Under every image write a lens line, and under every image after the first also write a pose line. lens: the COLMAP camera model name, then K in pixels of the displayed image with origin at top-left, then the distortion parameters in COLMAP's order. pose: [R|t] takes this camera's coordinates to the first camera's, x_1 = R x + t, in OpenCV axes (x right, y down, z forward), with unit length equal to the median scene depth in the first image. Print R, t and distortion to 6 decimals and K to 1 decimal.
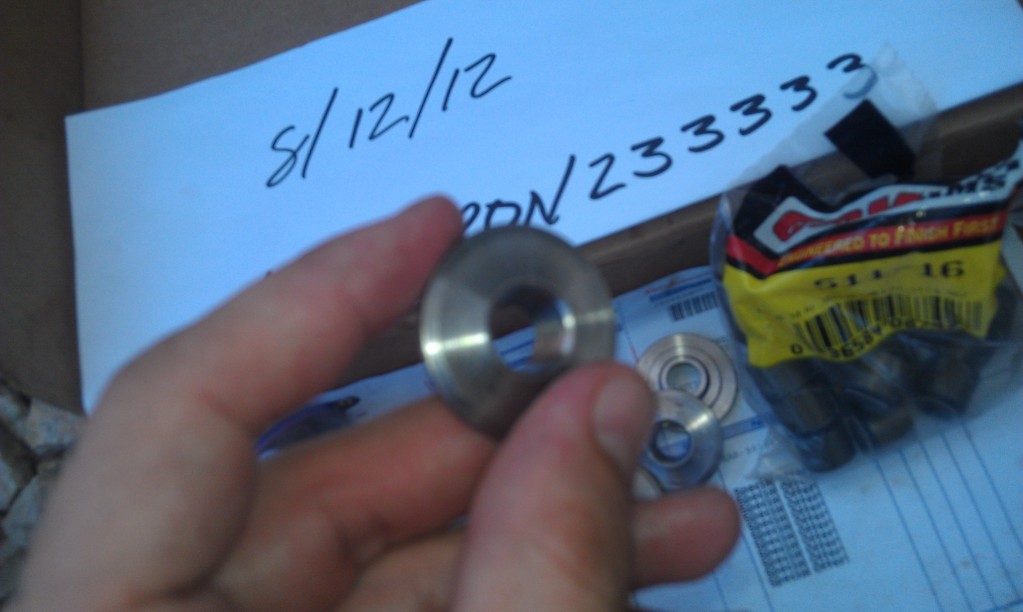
lens RADIAL K [[1046.5, 0, 473.1], [0, 1046.5, 253.8], [0, 0, 1]] dist [0.002994, 0.000702]
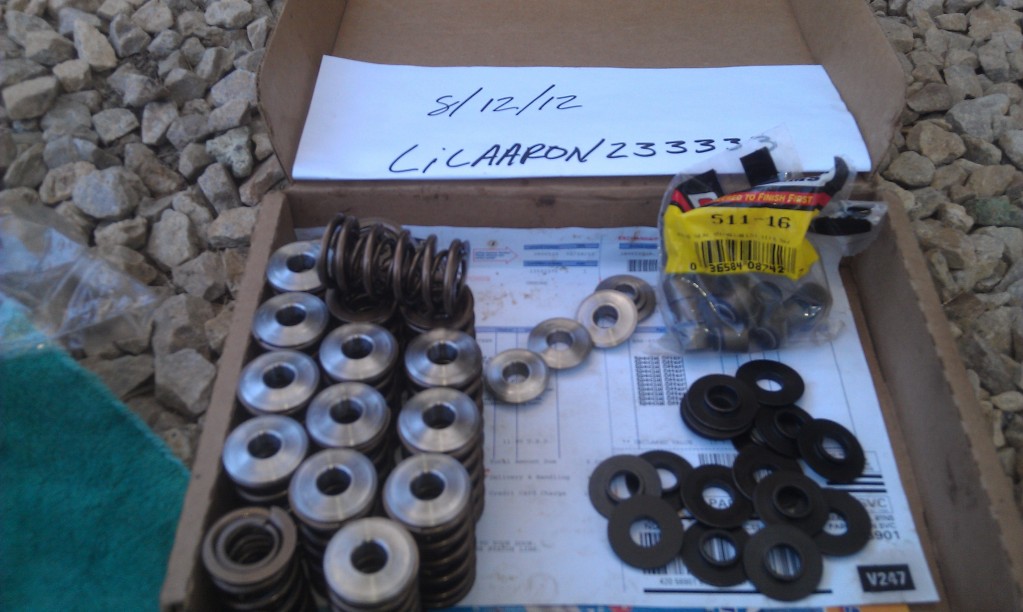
lens RADIAL K [[1024.3, 0, 486.4], [0, 1024.3, 309.1], [0, 0, 1]] dist [0.118926, -0.362536]
pose [[0.943155, 0.329488, -0.043554, 0.082386], [-0.328727, 0.905511, -0.268308, 0.736703], [-0.048966, 0.267373, 0.962348, -0.622959]]
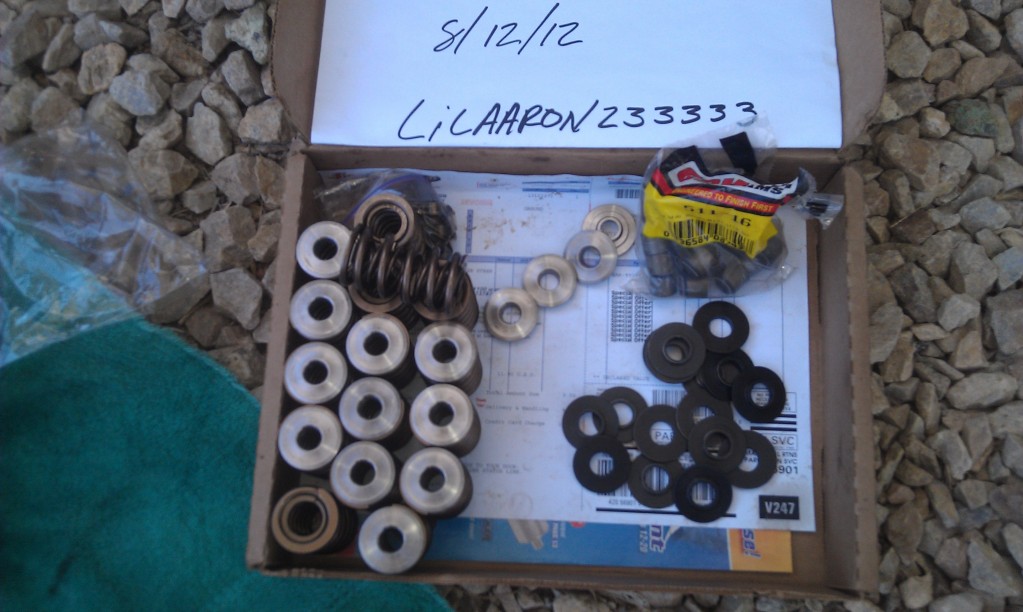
lens RADIAL K [[1024.3, 0, 486.4], [0, 1024.3, 309.1], [0, 0, 1]] dist [0.118926, -0.362536]
pose [[0.940242, 0.328196, 0.090734, -0.146177], [-0.340402, 0.912589, 0.226514, -0.106545], [-0.008462, -0.243864, 0.969773, -0.943355]]
